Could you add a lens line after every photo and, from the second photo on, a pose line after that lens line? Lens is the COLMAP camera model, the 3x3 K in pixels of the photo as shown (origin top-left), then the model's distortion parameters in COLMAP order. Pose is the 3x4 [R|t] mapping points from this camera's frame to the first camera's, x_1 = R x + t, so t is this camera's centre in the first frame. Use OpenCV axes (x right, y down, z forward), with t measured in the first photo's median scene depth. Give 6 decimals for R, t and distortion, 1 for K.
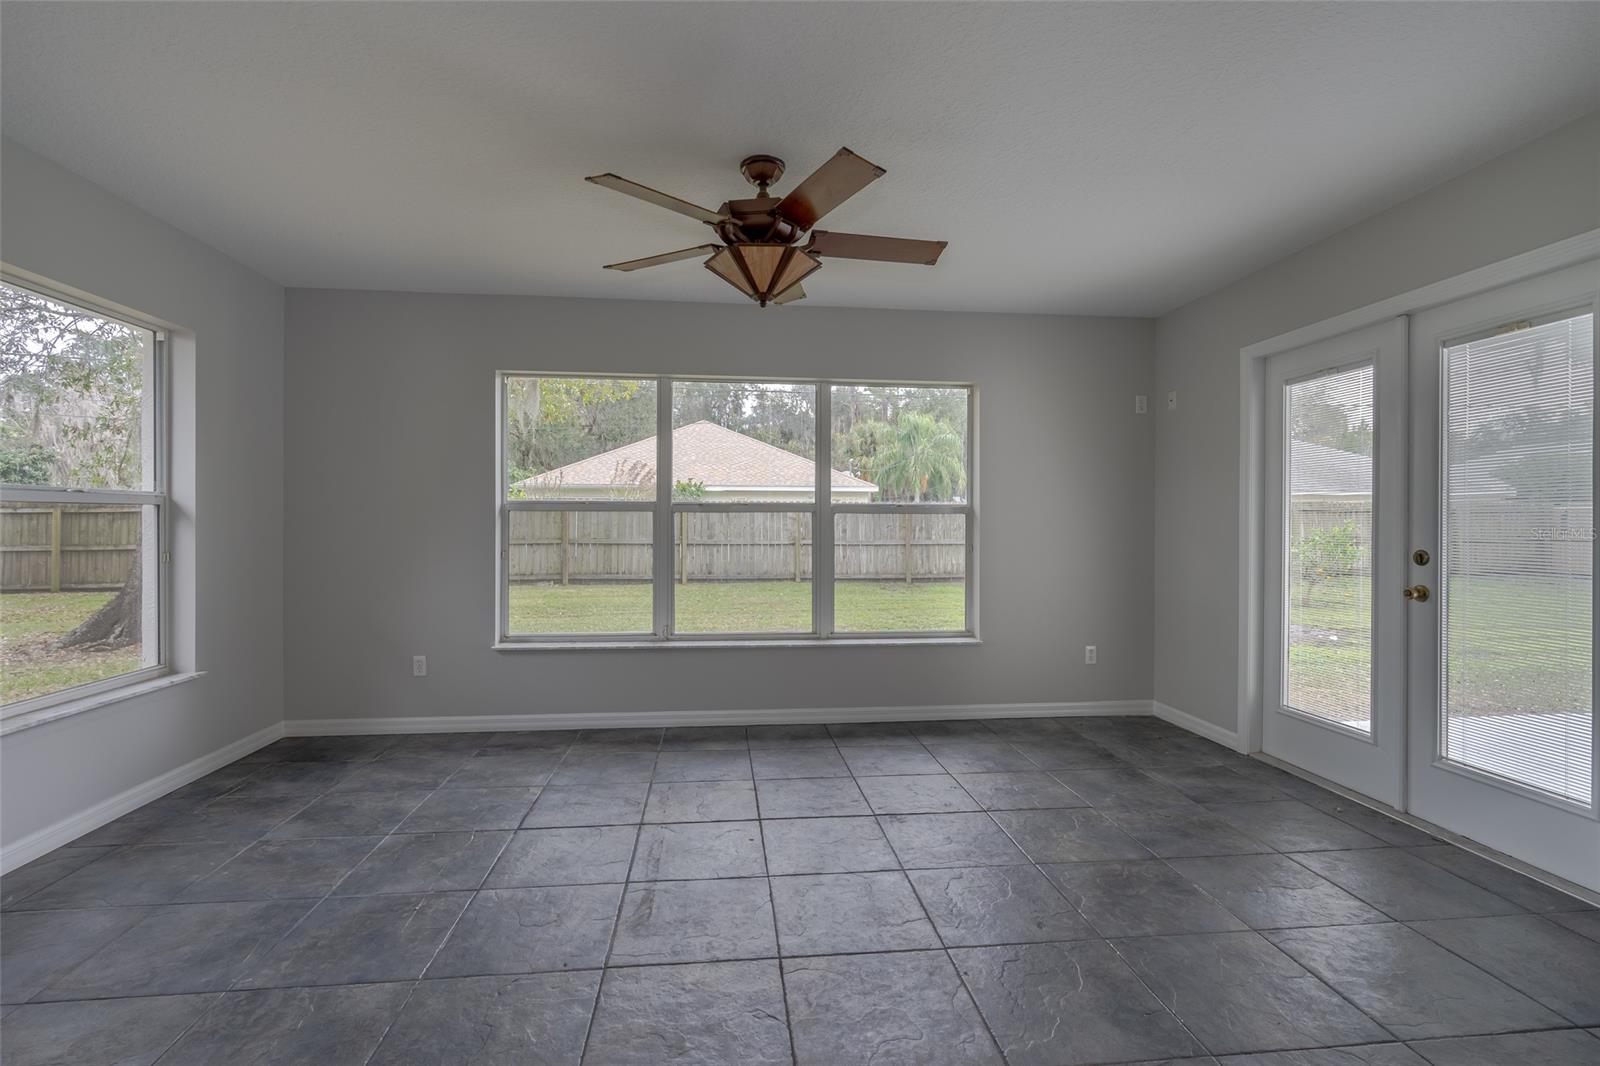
lens RADIAL K [[734.4, 0, 800.0], [0, 734.4, 533.0], [0, 0, 1]] dist [-0.001675, 0.000187]
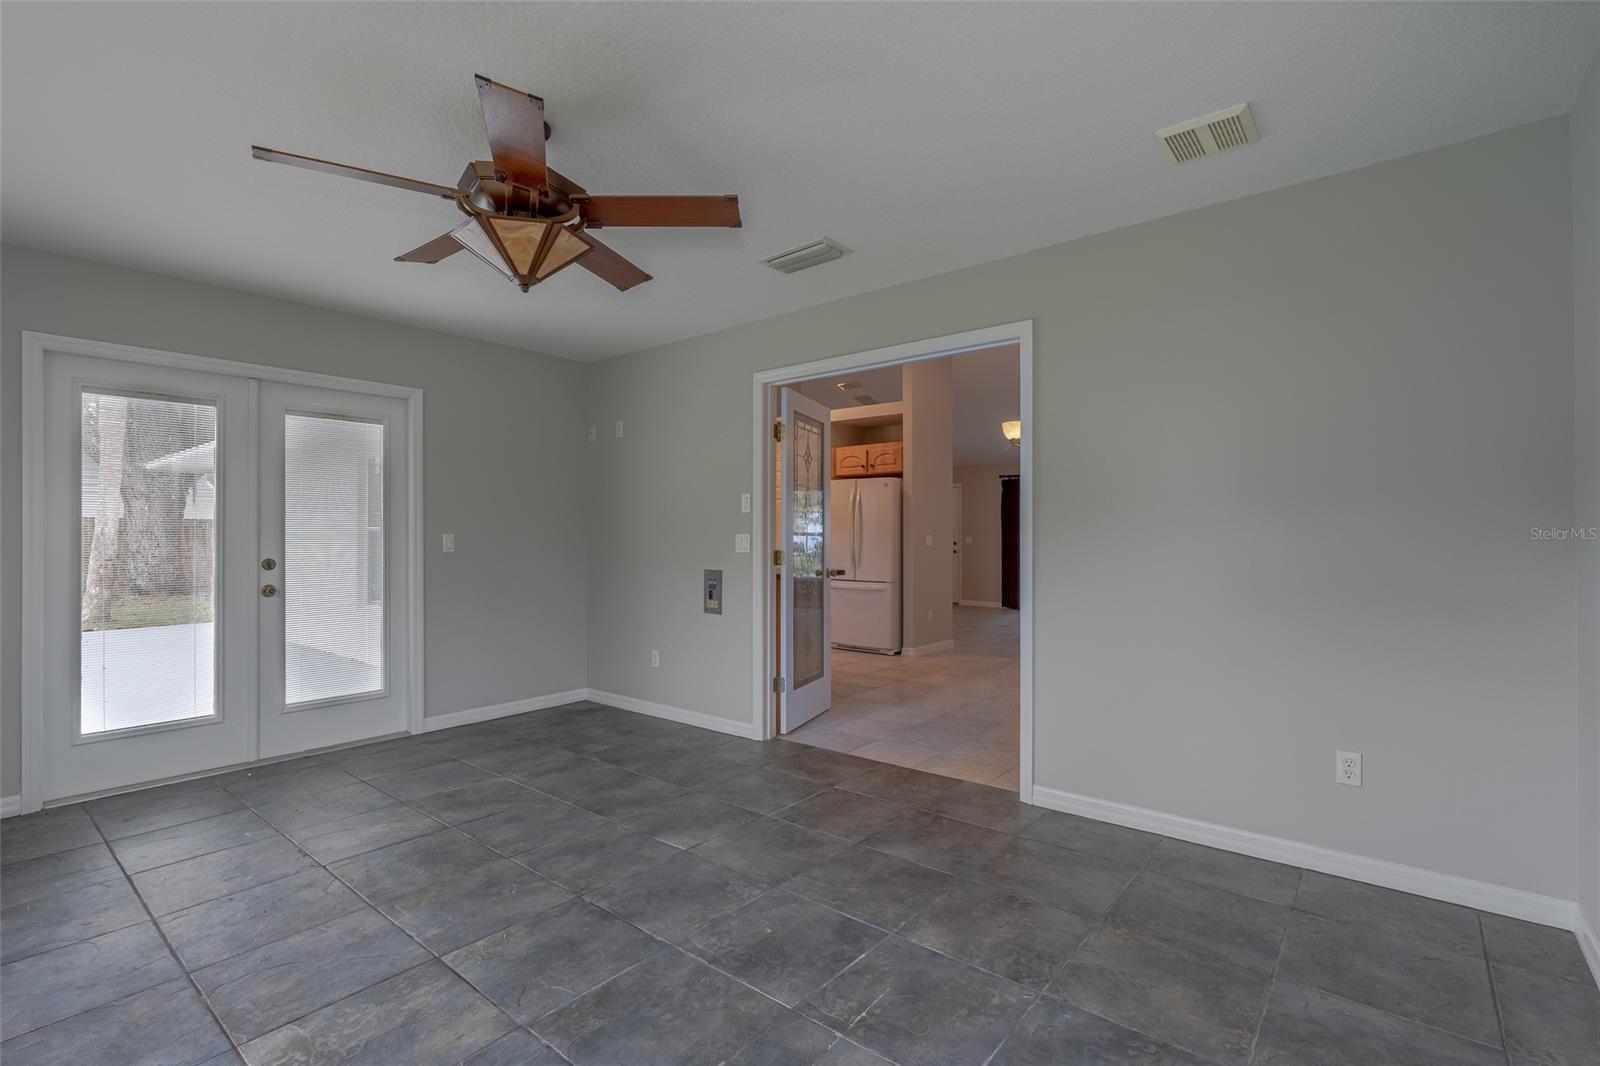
lens RADIAL K [[734.4, 0, 800.0], [0, 734.4, 533.0], [0, 0, 1]] dist [-0.001675, 0.000187]
pose [[-0.693499, -0.000521, 0.720458, -0.811514], [0.007286, 0.999944, 0.007736, -0.027255], [-0.720421, 0.010615, -0.693456, 1.231298]]
